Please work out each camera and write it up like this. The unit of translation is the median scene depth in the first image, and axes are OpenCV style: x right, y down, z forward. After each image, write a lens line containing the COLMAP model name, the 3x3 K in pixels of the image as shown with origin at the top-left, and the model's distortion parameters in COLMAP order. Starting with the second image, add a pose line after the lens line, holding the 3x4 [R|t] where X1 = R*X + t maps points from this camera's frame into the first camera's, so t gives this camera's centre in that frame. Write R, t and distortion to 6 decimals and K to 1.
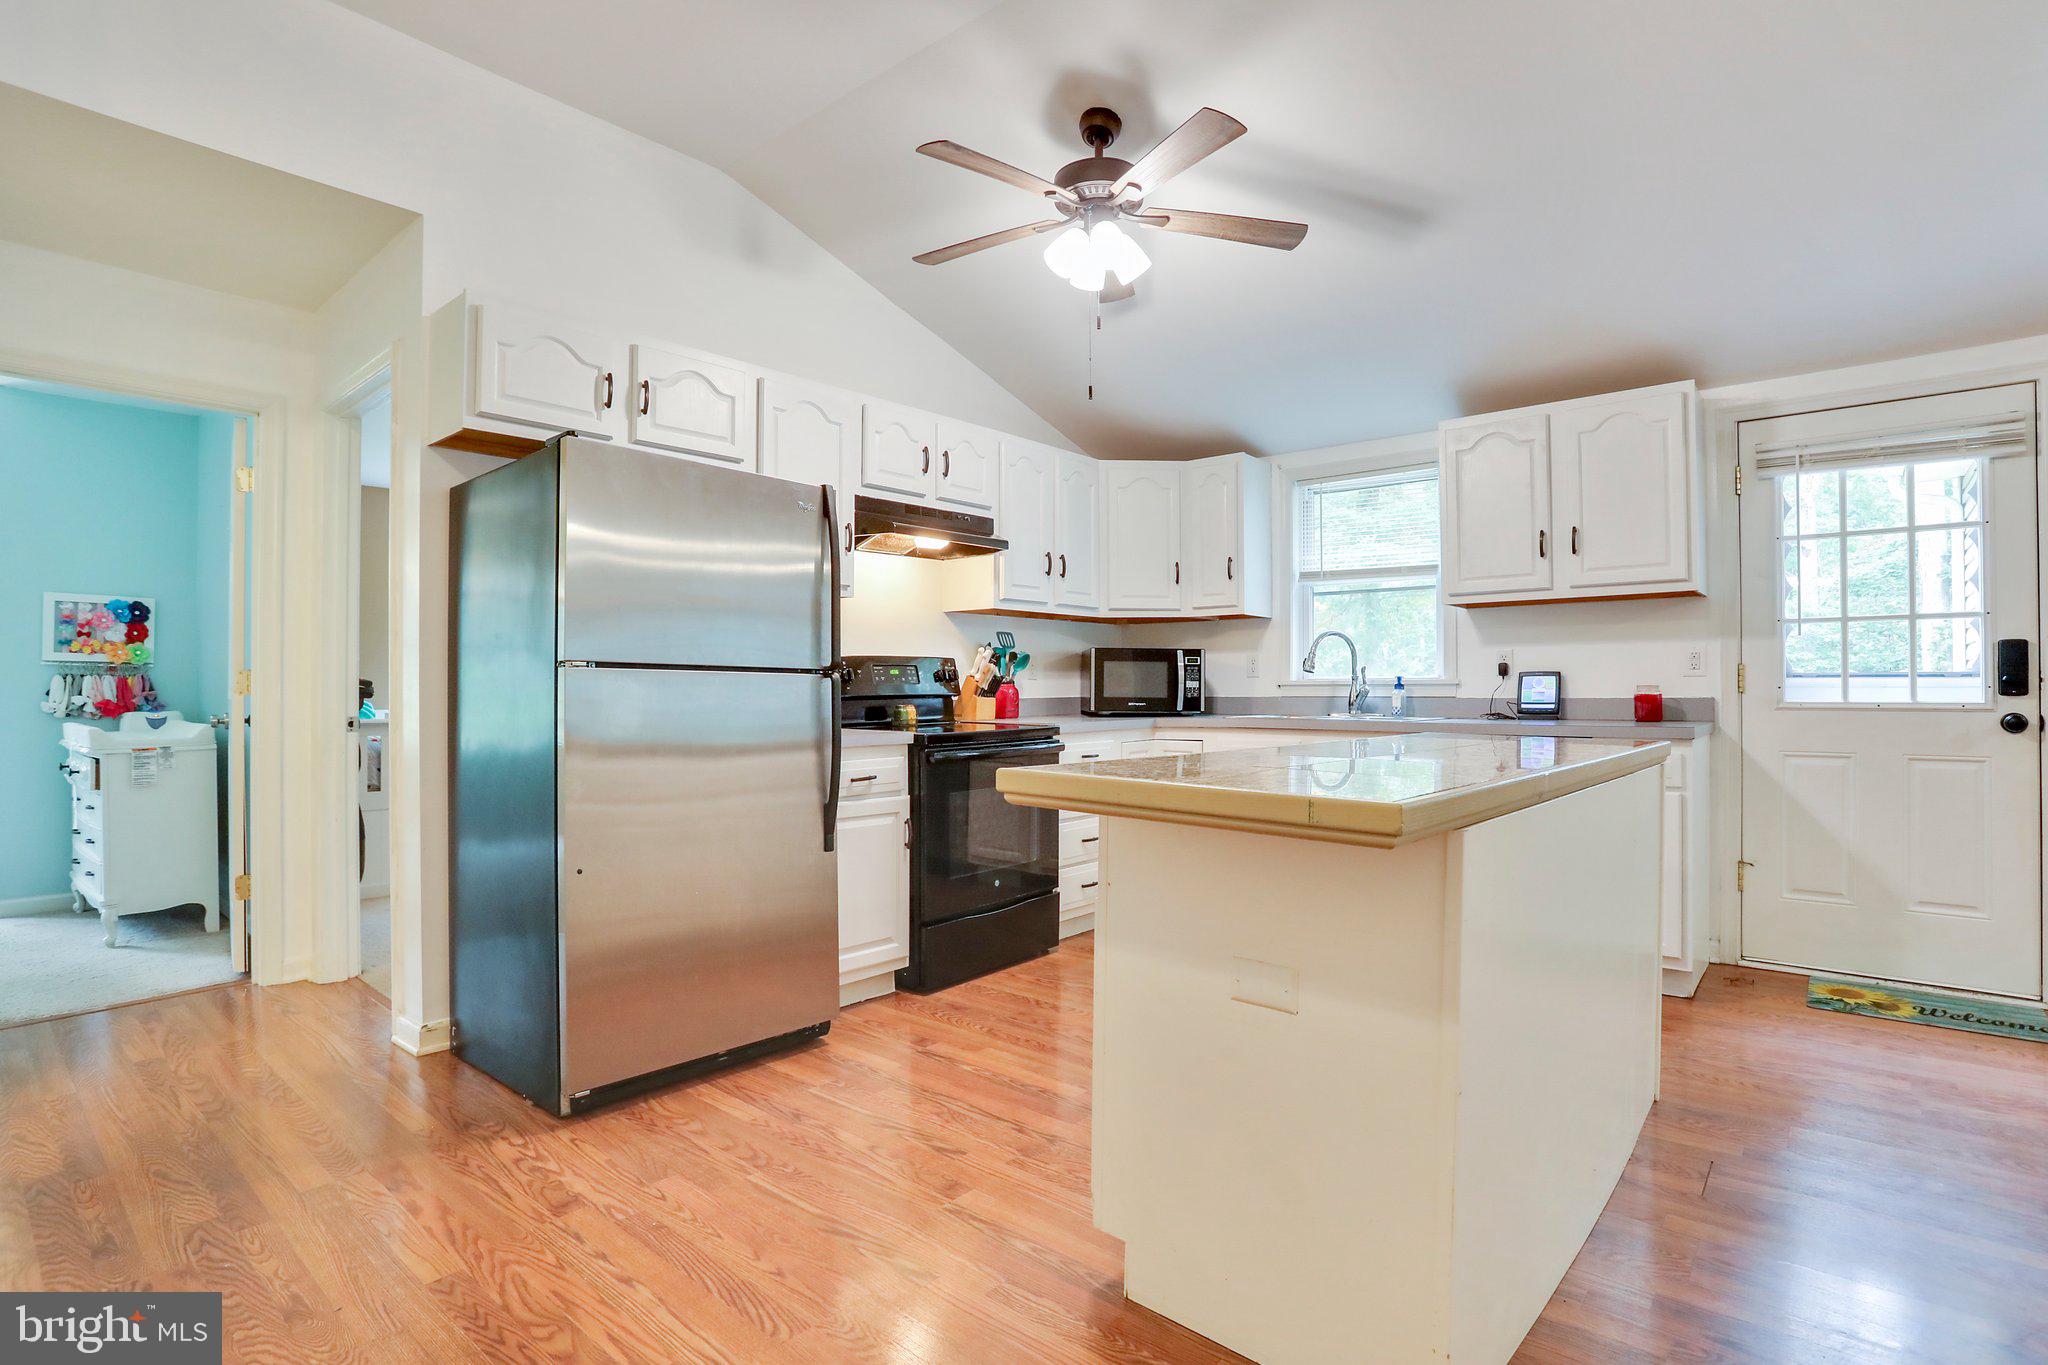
lens RADIAL K [[1004.4, 0, 1019.2], [0, 1004.4, 682.5], [0, 0, 1]] dist [-0.061168, 0.022160]
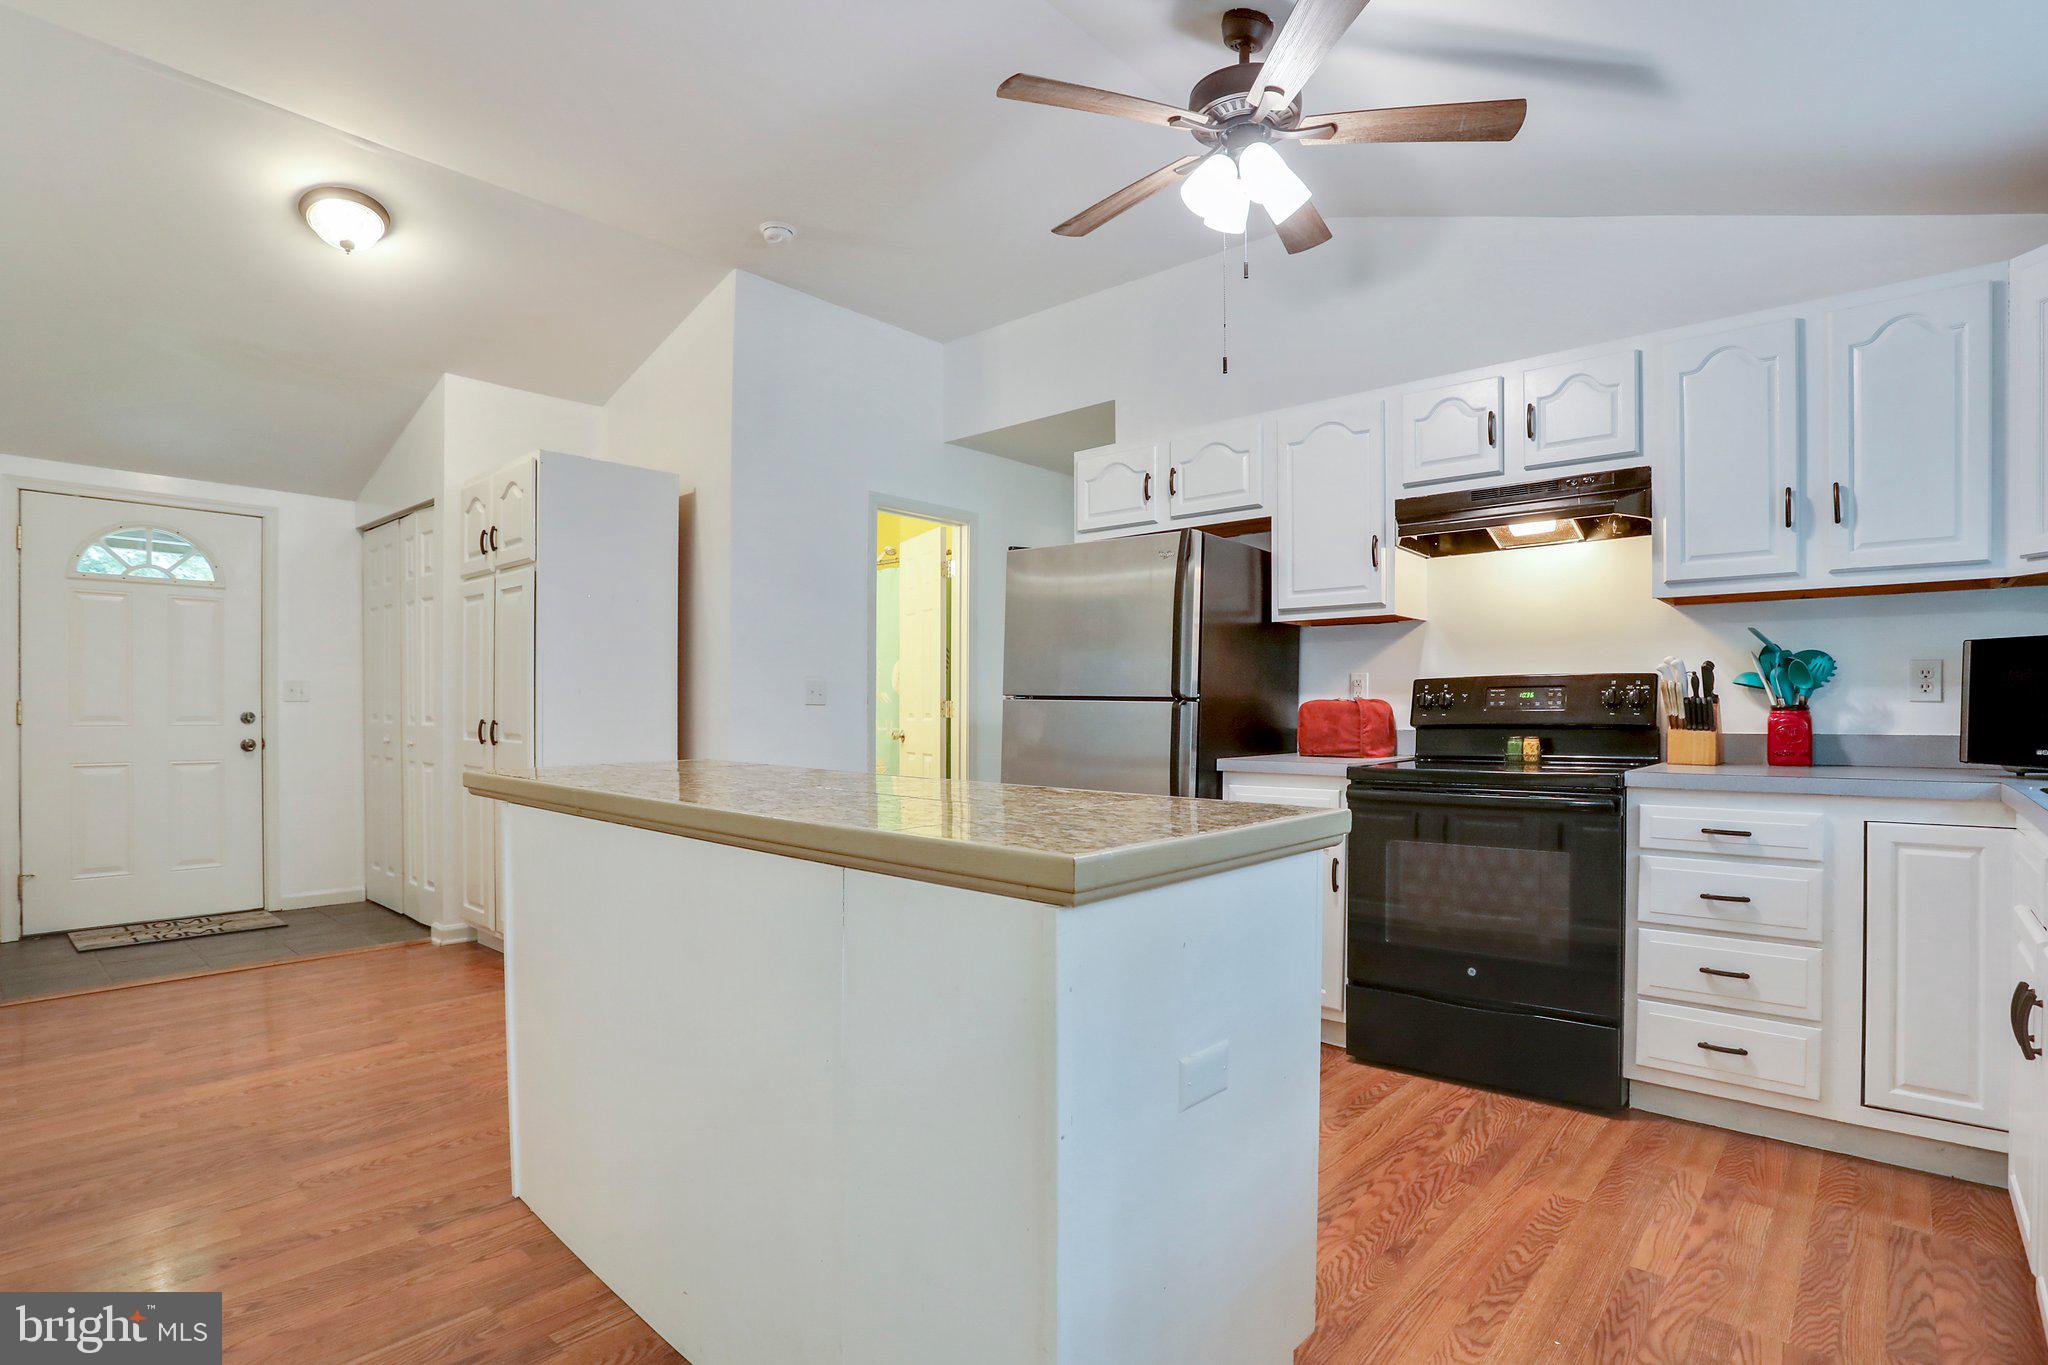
lens RADIAL K [[1004.4, 0, 1035.2], [0, 1004.4, 719.5], [0, 0, 1]] dist [-0.061168, 0.022160]
pose [[-0.019459, 0.008428, -0.999775, 0.682702], [0.000747, 0.999964, 0.008415, 0.001930], [0.999810, -0.000583, -0.019465, 0.636118]]
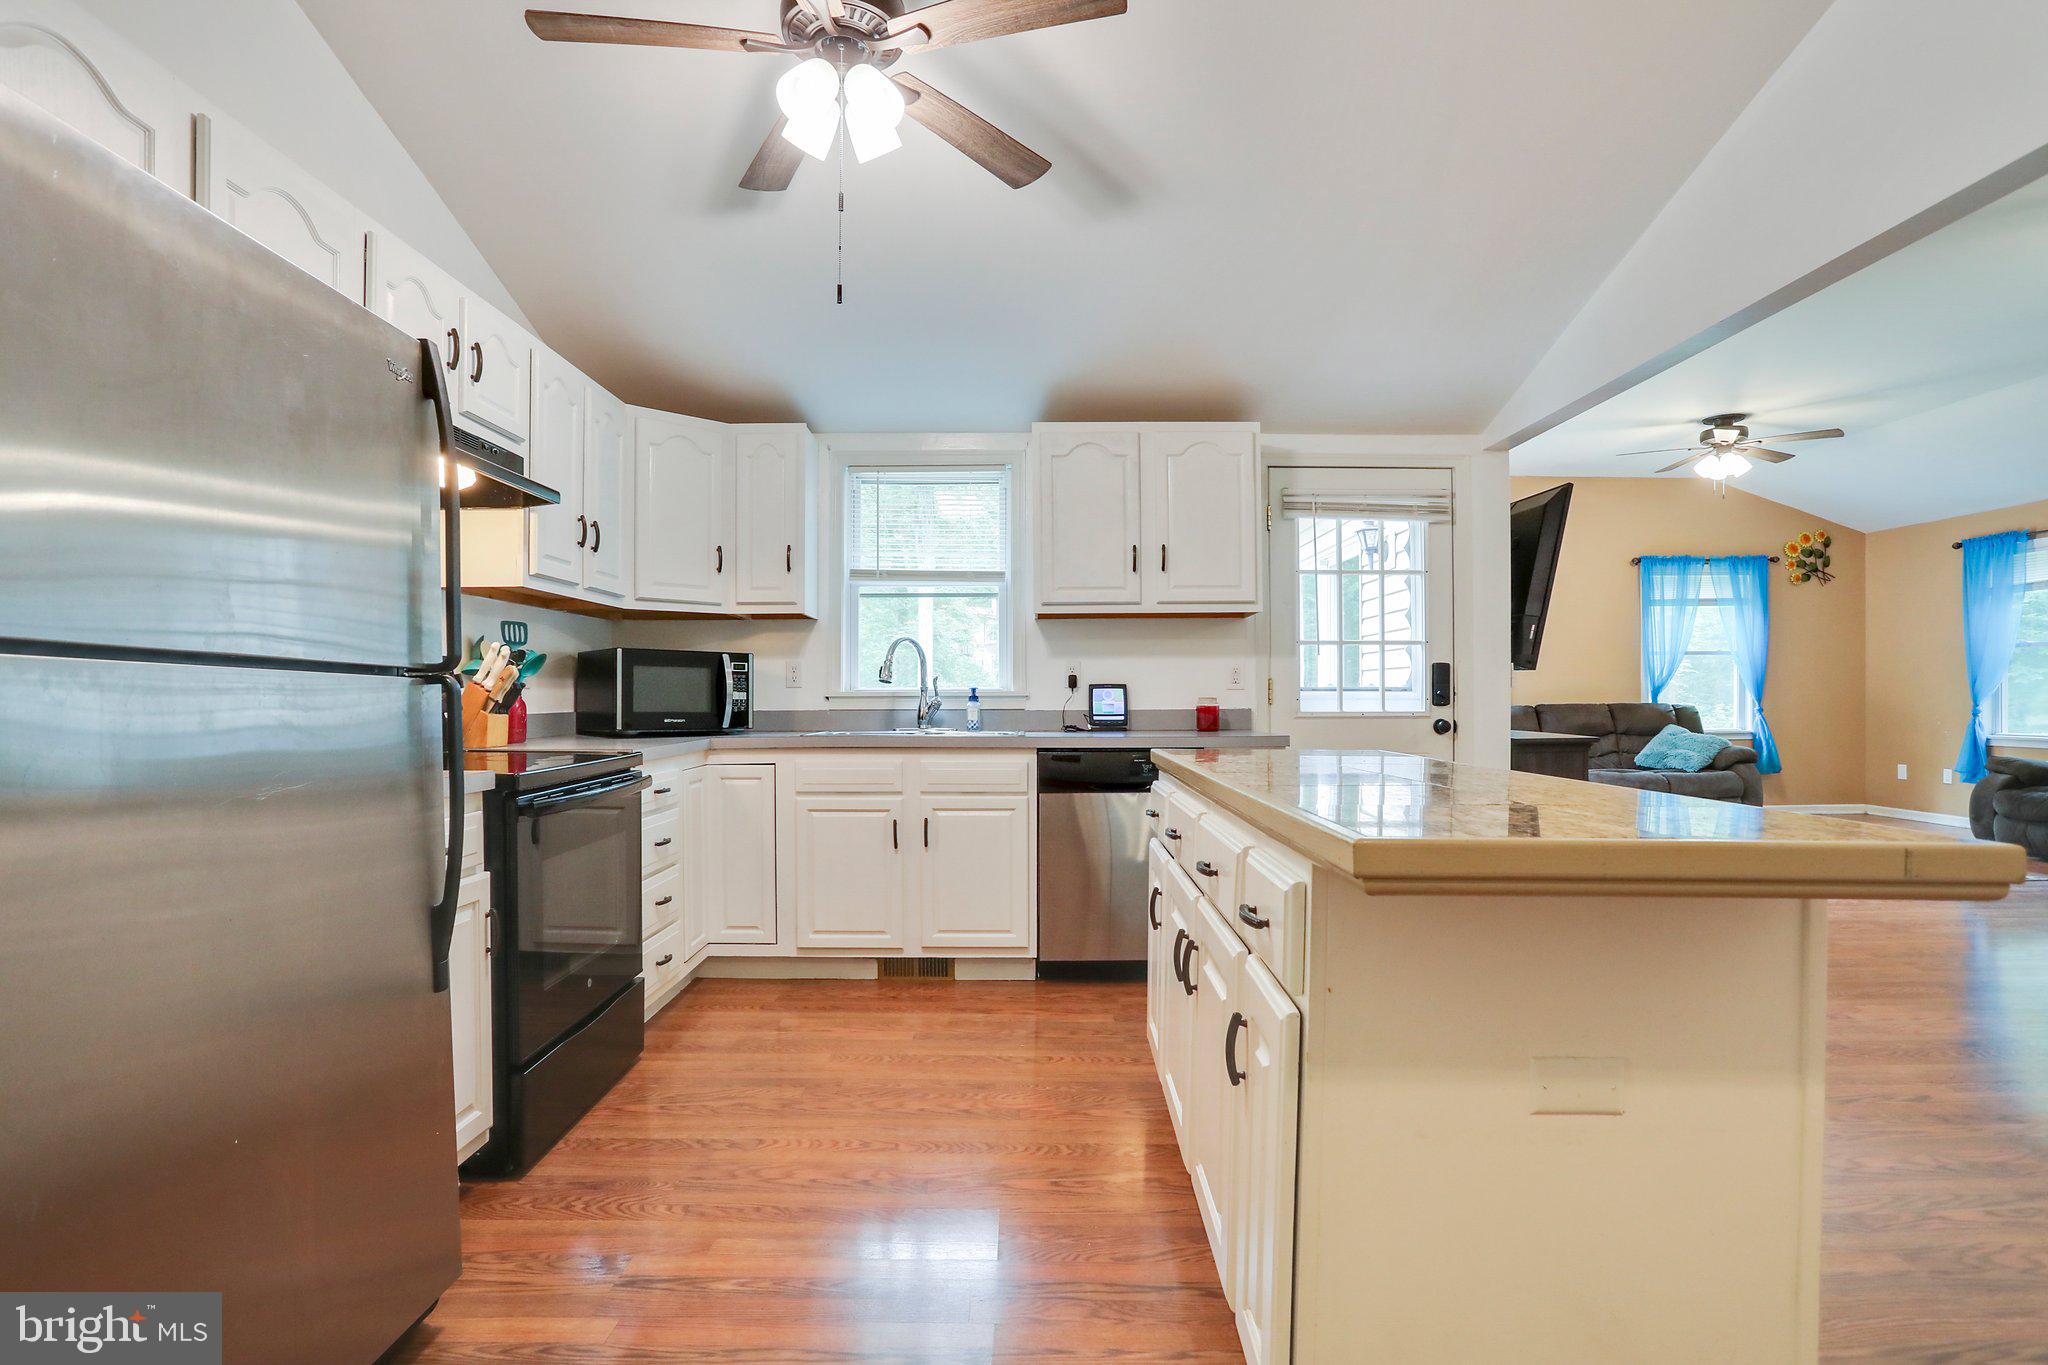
lens RADIAL K [[1004.4, 0, 1011.7], [0, 1004.4, 707.8], [0, 0, 1]] dist [-0.061168, 0.022160]
pose [[0.764885, -0.005678, 0.644142, -0.222043], [-0.003241, 0.999915, 0.012662, 0.000625], [-0.644159, -0.011772, 0.764801, 0.272680]]
